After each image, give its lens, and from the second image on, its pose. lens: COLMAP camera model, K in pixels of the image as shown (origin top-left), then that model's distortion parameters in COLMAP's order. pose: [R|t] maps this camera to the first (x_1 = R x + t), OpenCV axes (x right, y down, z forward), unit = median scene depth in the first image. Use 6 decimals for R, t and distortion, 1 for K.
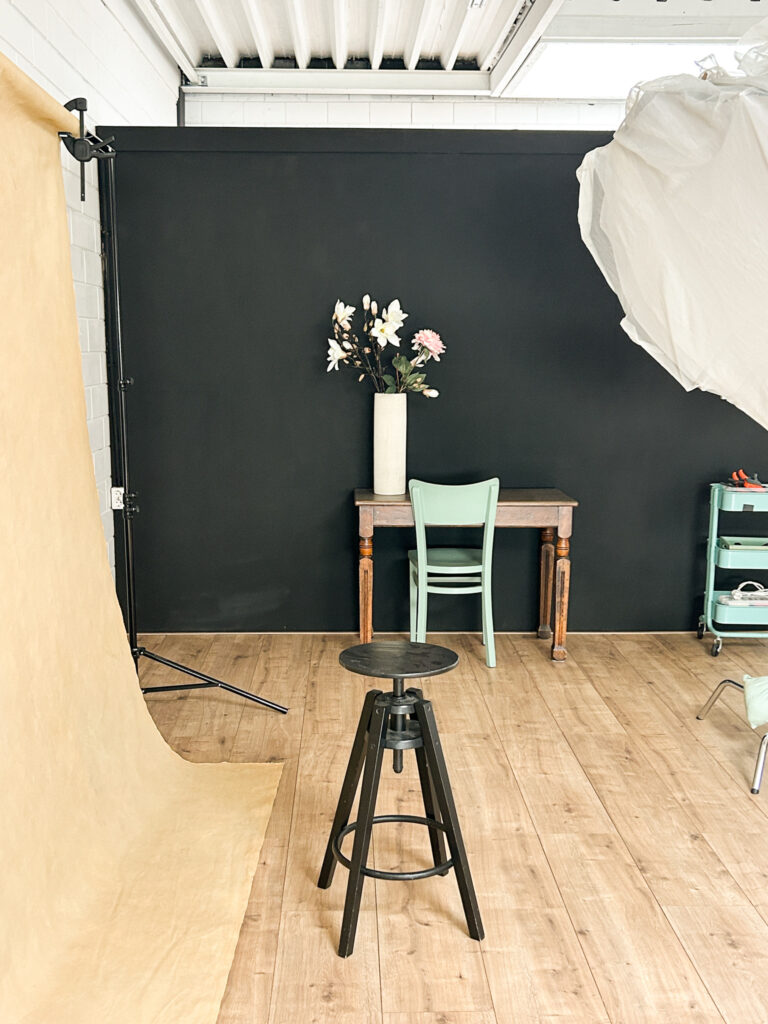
lens RADIAL K [[959.1, 0, 383.4], [0, 959.1, 510.8], [0, 0, 1]] dist [-0.011669, 0.000000]
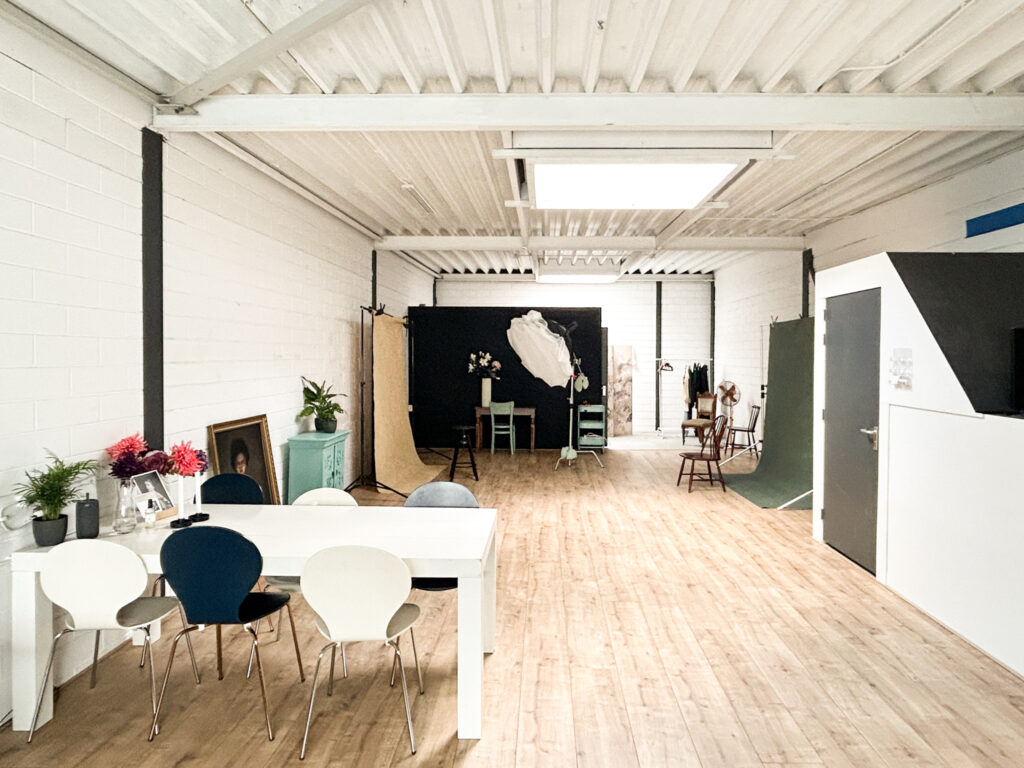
lens RADIAL K [[599.5, 0, 513.0], [0, 599.5, 381.3], [0, 0, 1]] dist [-0.000607, -0.000184]
pose [[0.995778, 0.003315, -0.091738, 0.317465], [-0.014915, 0.991912, -0.126048, 0.172157], [0.090578, 0.126884, 0.987773, -1.225771]]
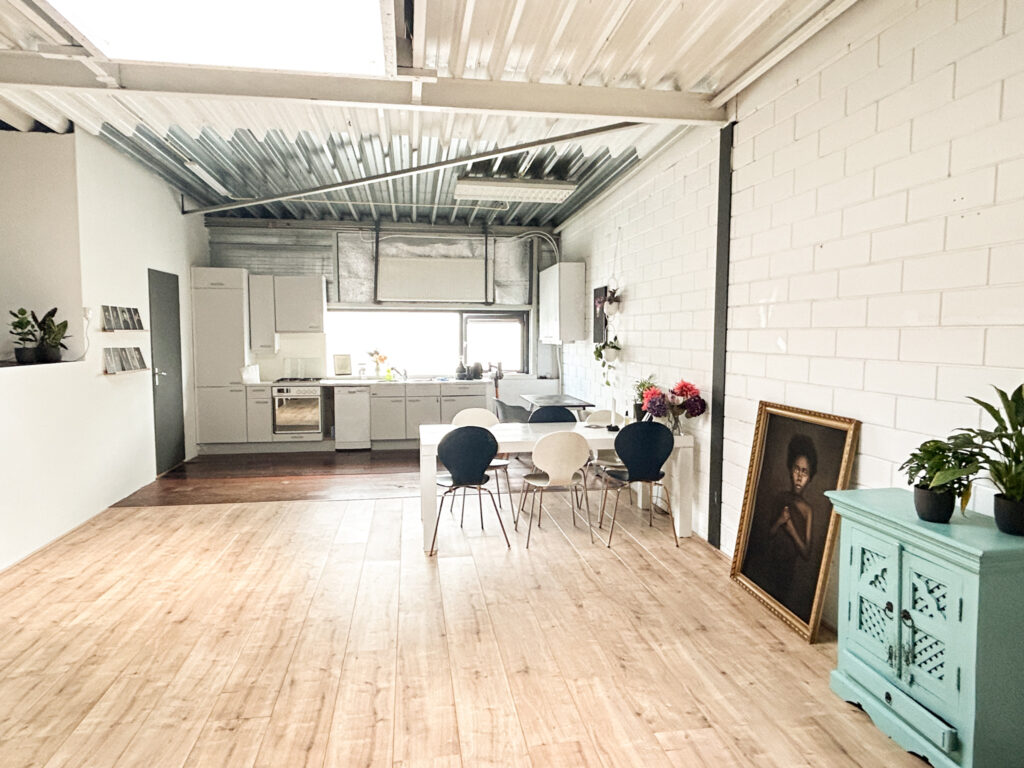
lens RADIAL K [[625.5, 0, 511.6], [0, 625.5, 383.9], [0, 0, 1]] dist [0.001043, 0.001023]
pose [[-0.992416, 0.004824, -0.122831, 0.080242], [-0.025783, 0.968835, 0.246363, -0.421910], [0.120191, 0.247661, -0.961363, 2.457465]]
